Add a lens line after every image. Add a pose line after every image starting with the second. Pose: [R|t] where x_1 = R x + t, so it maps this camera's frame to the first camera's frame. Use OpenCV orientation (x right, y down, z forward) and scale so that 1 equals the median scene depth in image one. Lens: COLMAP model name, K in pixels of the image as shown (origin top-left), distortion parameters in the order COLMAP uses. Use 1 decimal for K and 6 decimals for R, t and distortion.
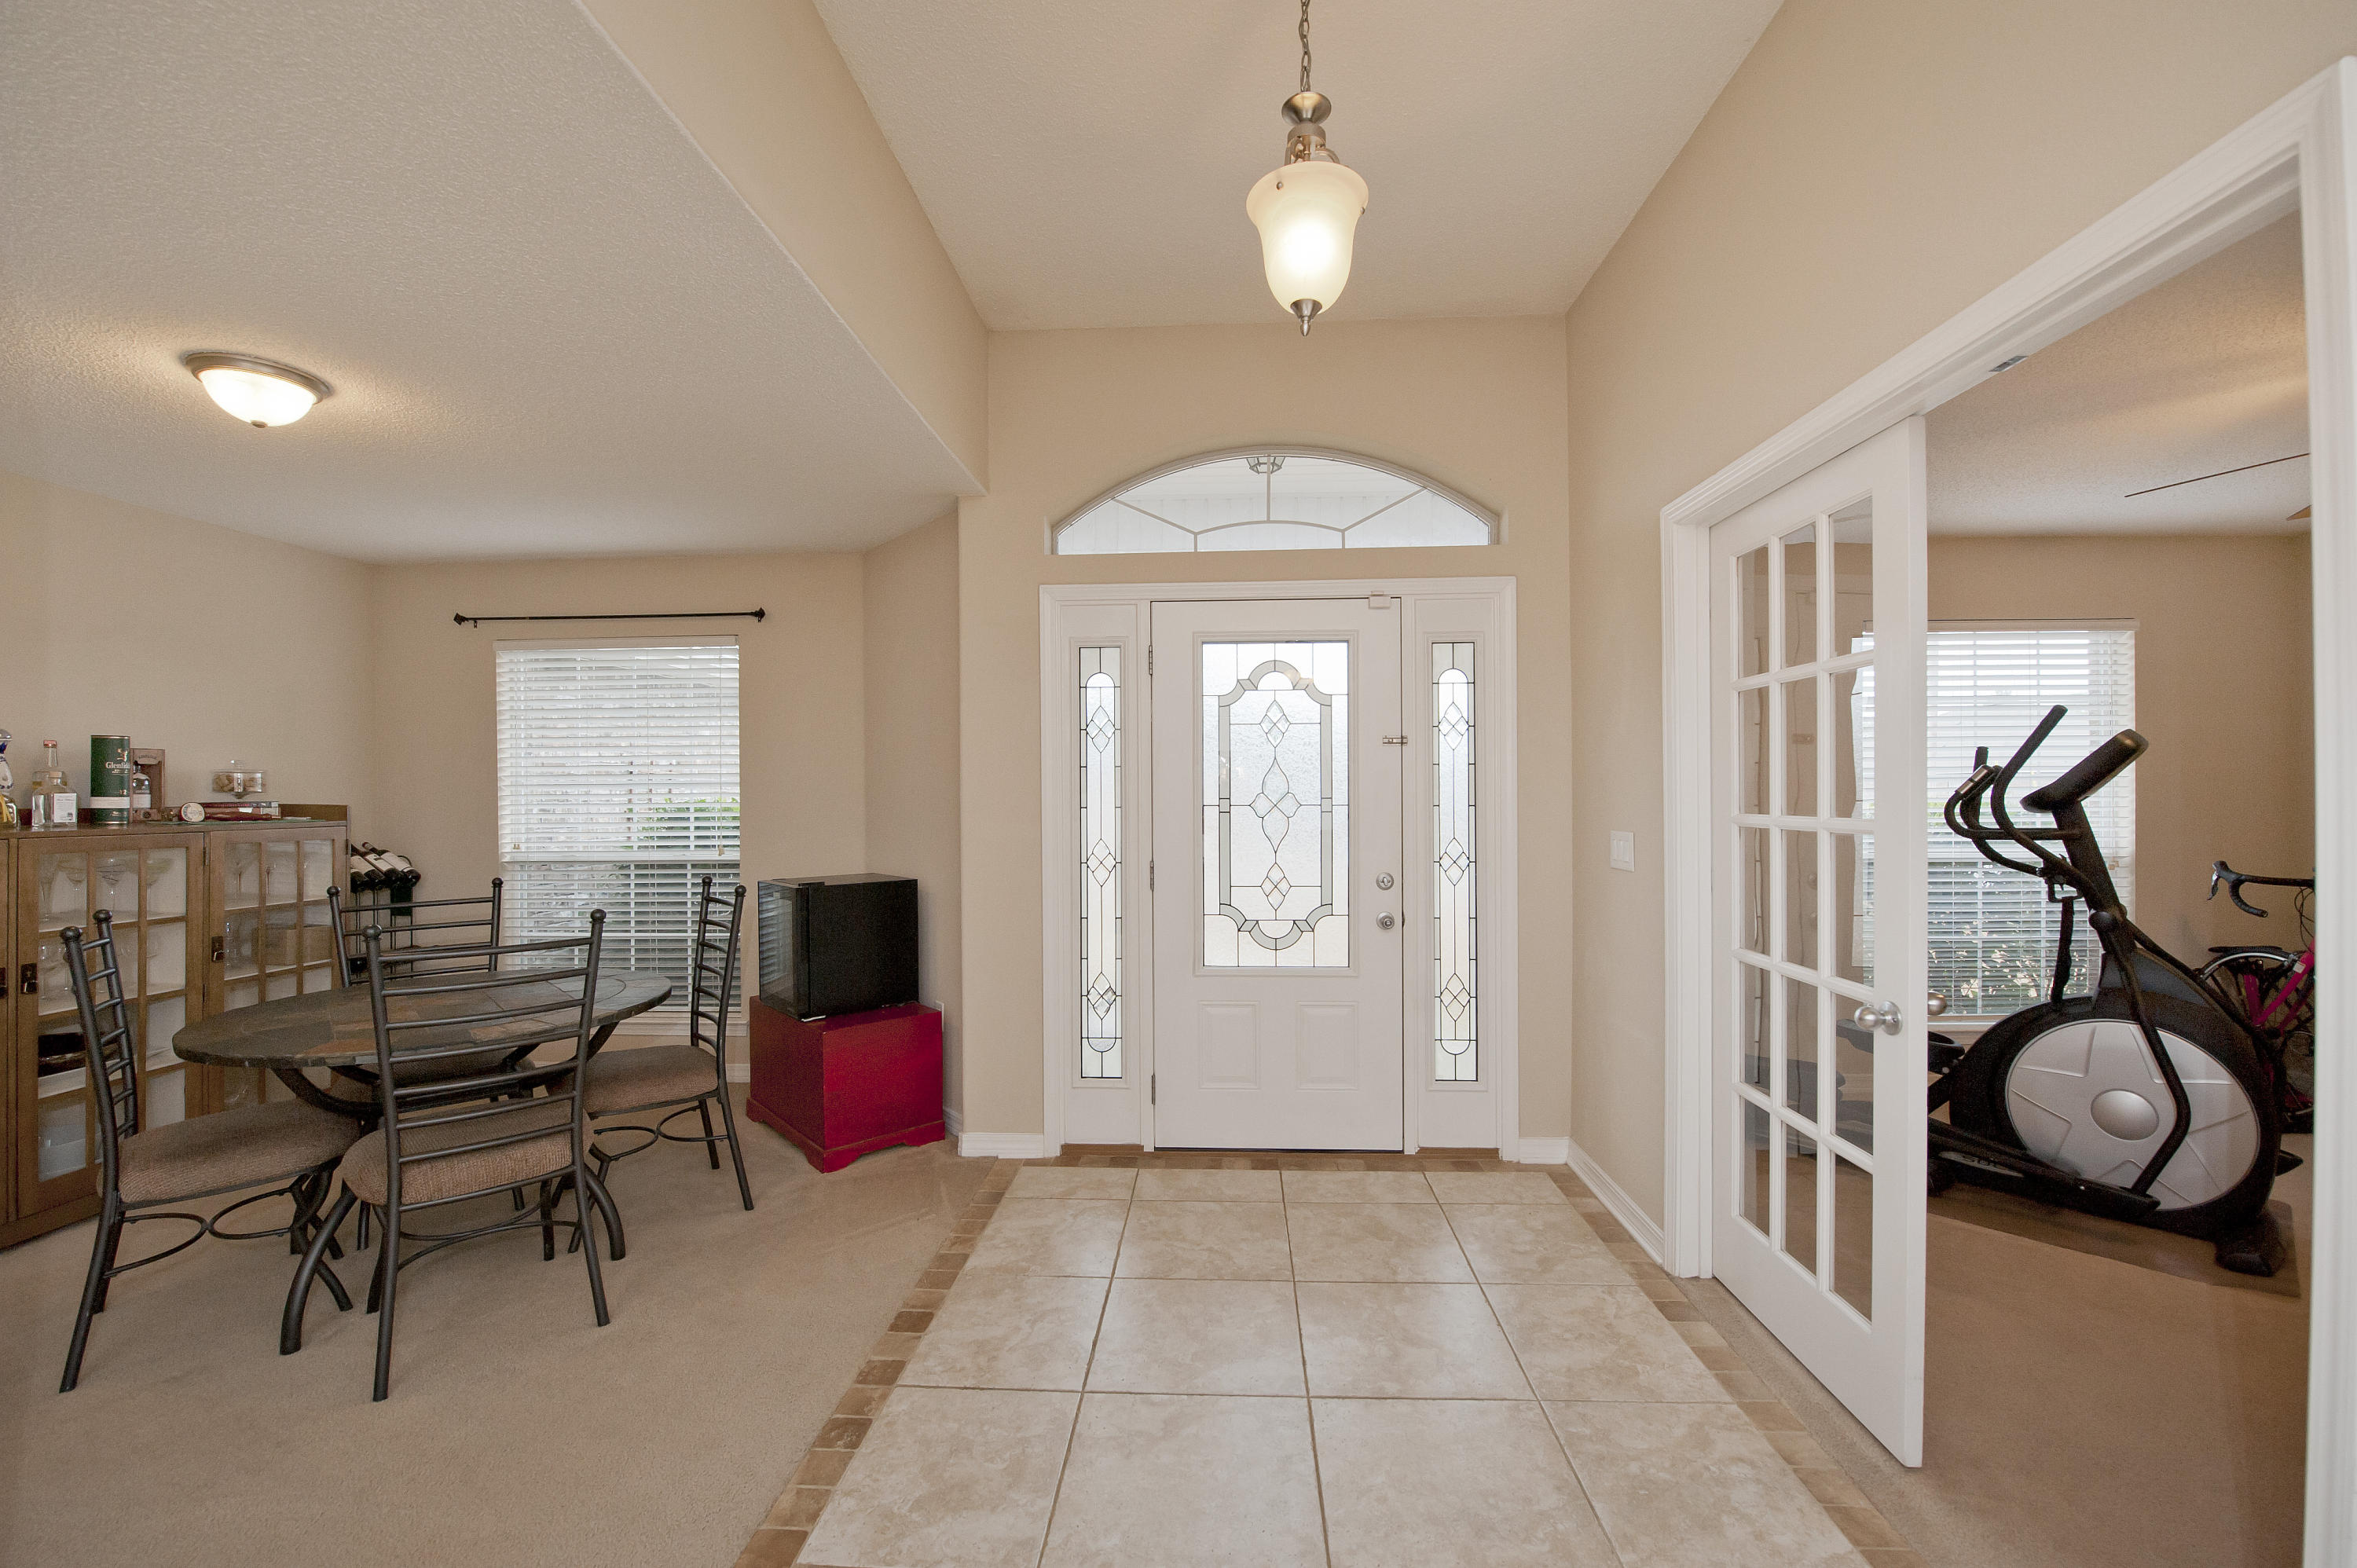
lens RADIAL K [[968.3, 0, 1182.7], [0, 968.3, 783.5], [0, 0, 1]] dist [-0.008465, -0.000234]
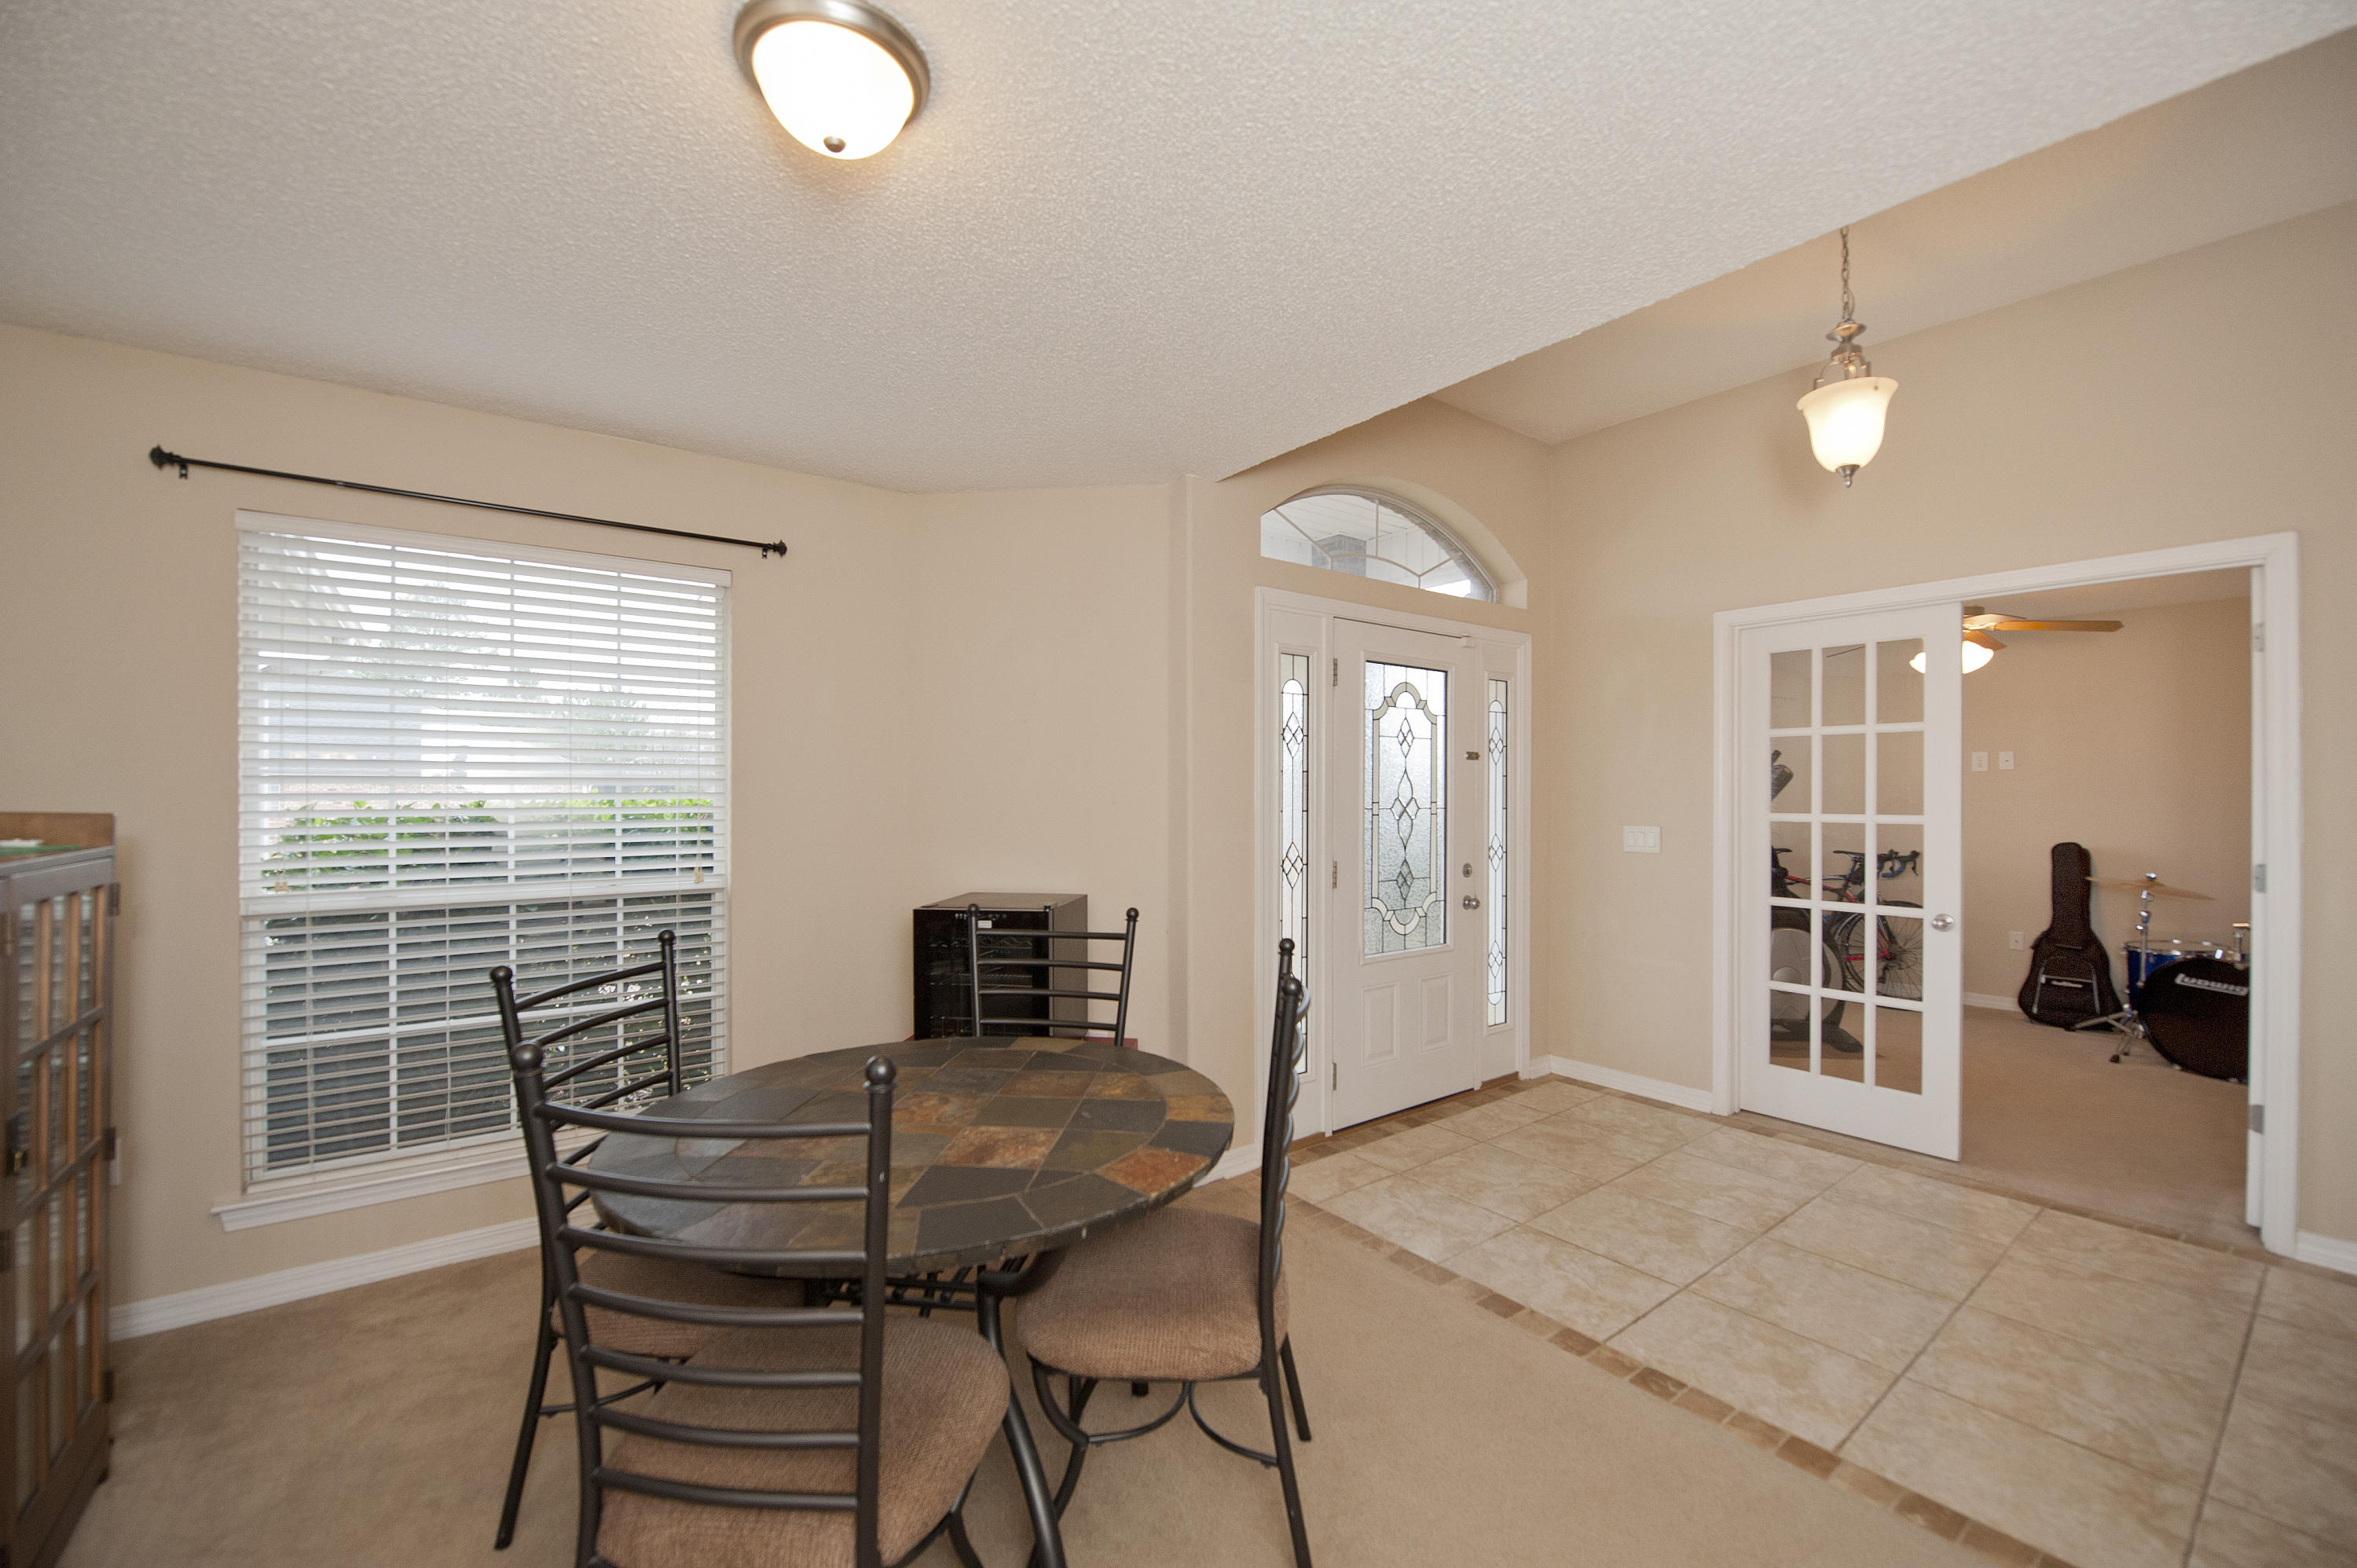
lens RADIAL K [[968.3, 0, 1192.2], [0, 968.3, 793.9], [0, 0, 1]] dist [-0.008465, -0.000234]
pose [[0.752481, 0.006838, 0.658578, -0.848703], [-0.009495, 0.999955, 0.000466, 0.007060], [-0.658545, -0.006604, 0.752512, 0.306771]]
